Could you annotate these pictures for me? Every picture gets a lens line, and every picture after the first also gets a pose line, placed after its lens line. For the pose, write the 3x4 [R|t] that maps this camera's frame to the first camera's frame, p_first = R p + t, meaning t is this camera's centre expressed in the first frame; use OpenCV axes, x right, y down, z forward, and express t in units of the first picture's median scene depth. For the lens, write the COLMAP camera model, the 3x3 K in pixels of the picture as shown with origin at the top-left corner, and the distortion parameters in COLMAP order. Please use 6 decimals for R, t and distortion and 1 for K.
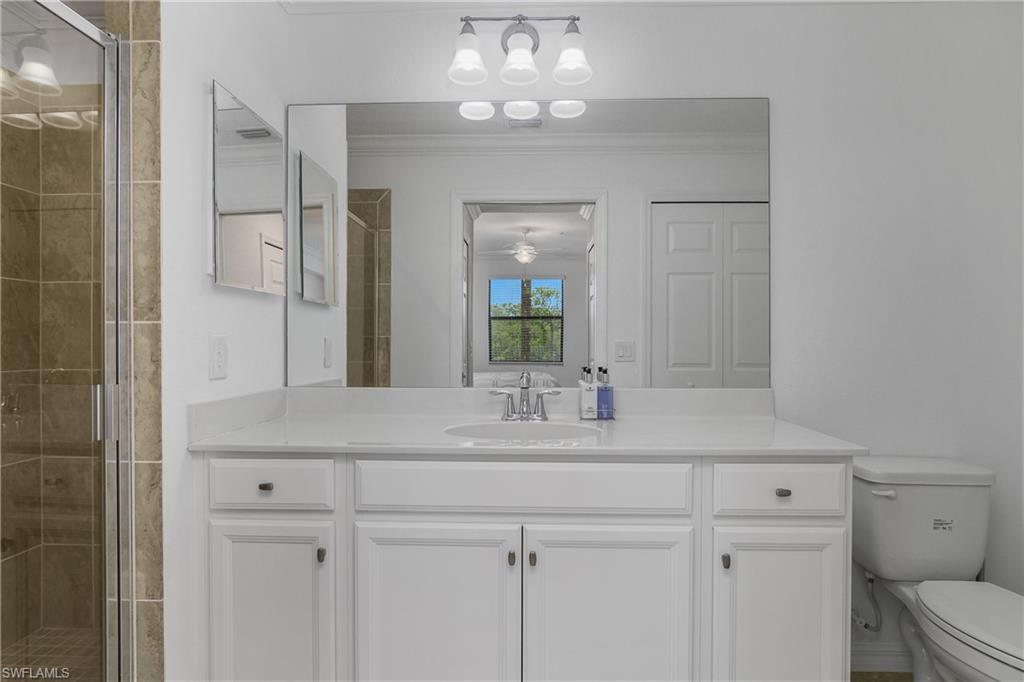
lens RADIAL K [[554.6, 0, 505.7], [0, 554.6, 342.3], [0, 0, 1]] dist [-0.014203, -0.001554]
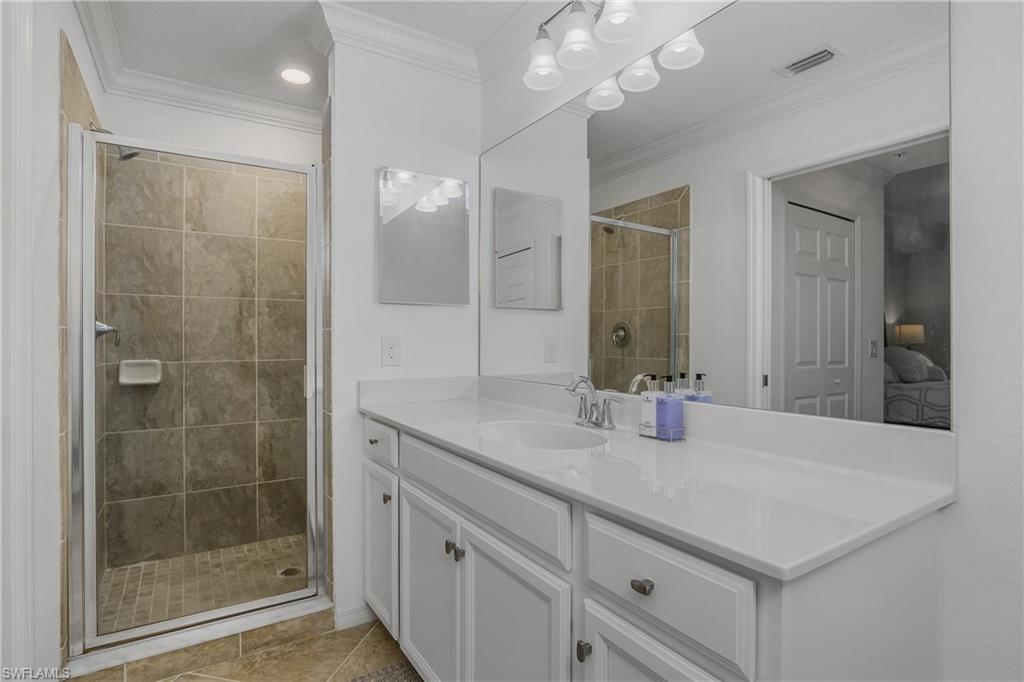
lens RADIAL K [[512.6, 0, 512.8], [0, 512.6, 338.5], [0, 0, 1]] dist [-0.004039, -0.000127]
pose [[0.586244, 0.000216, -0.810135, 0.648089], [0.000466, 1.000000, 0.000604, -0.006921], [0.810134, -0.000731, 0.586244, 0.389569]]
